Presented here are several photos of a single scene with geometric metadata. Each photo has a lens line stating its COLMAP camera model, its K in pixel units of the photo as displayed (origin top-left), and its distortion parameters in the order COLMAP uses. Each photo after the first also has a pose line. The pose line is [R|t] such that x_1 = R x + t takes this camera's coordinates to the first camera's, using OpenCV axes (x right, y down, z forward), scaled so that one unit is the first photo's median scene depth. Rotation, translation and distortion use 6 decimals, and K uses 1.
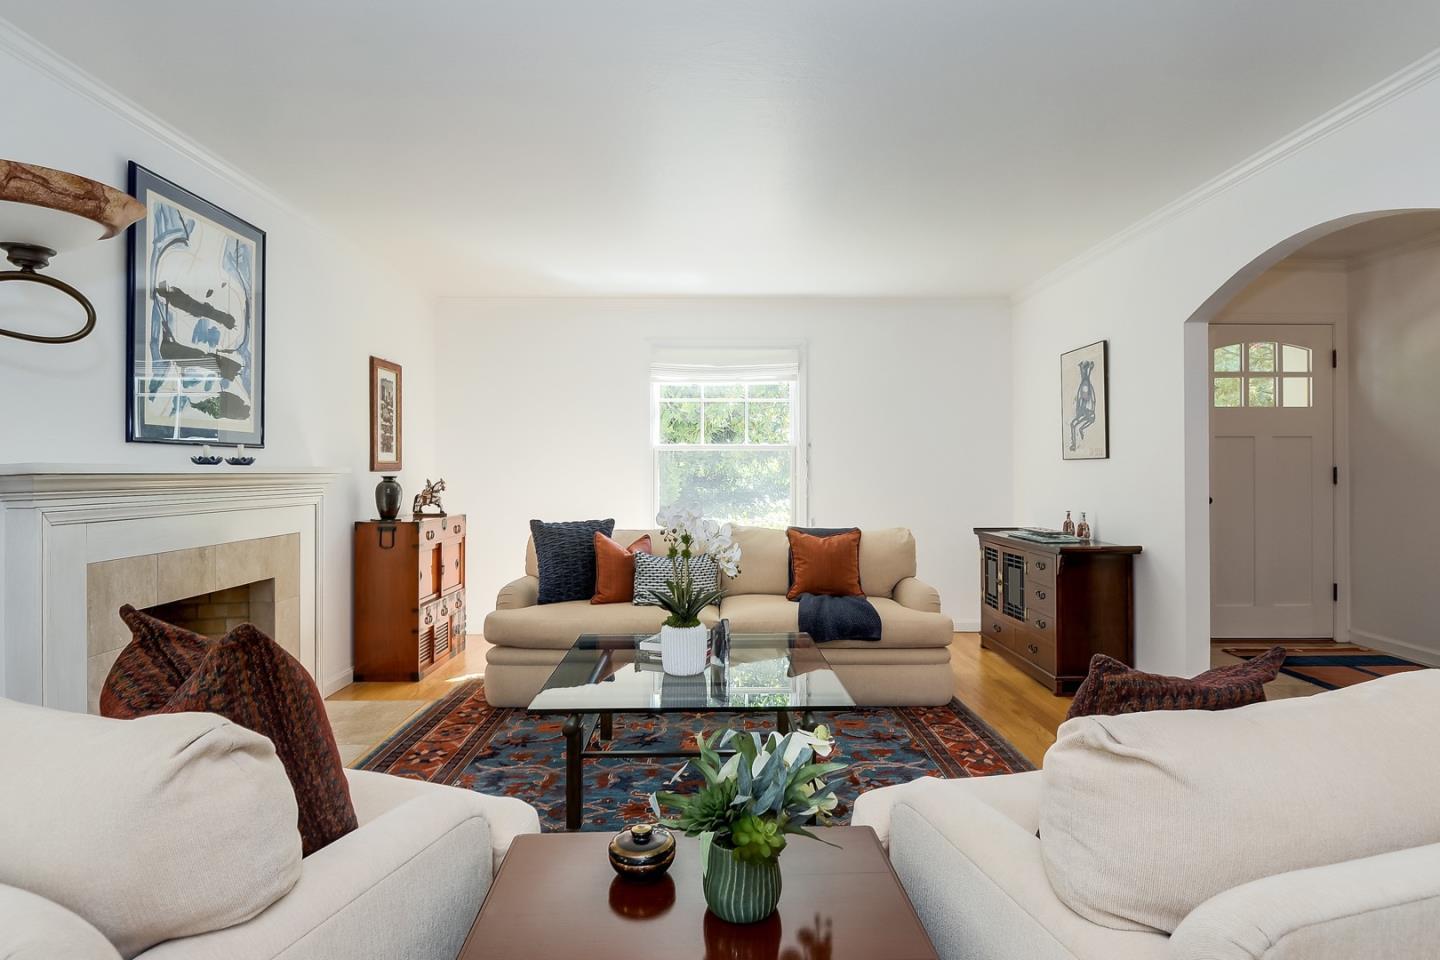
lens RADIAL K [[747.5, 0, 720.7], [0, 747.5, 477.2], [0, 0, 1]] dist [0.000830, -0.000178]
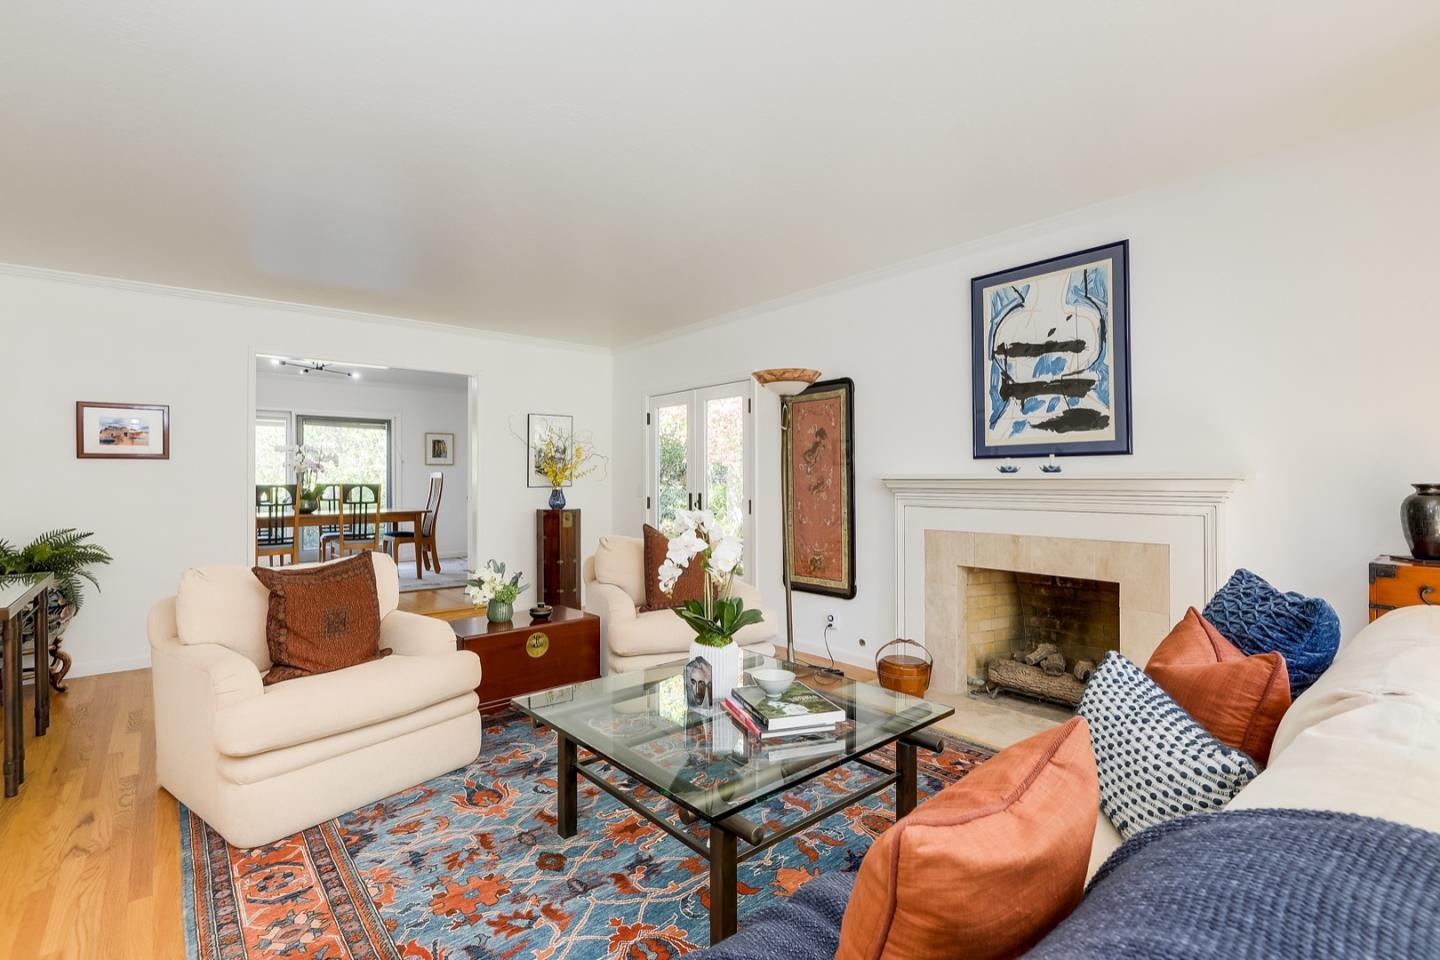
lens RADIAL K [[653.6, 0, 719.3], [0, 653.6, 475.6], [0, 0, 1]] dist [-0.001016, -0.000026]
pose [[-0.762756, -0.000325, -0.646687, 0.426036], [0.000735, 0.999999, -0.001369, -0.009752], [0.646687, -0.001520, -0.762754, 1.471112]]
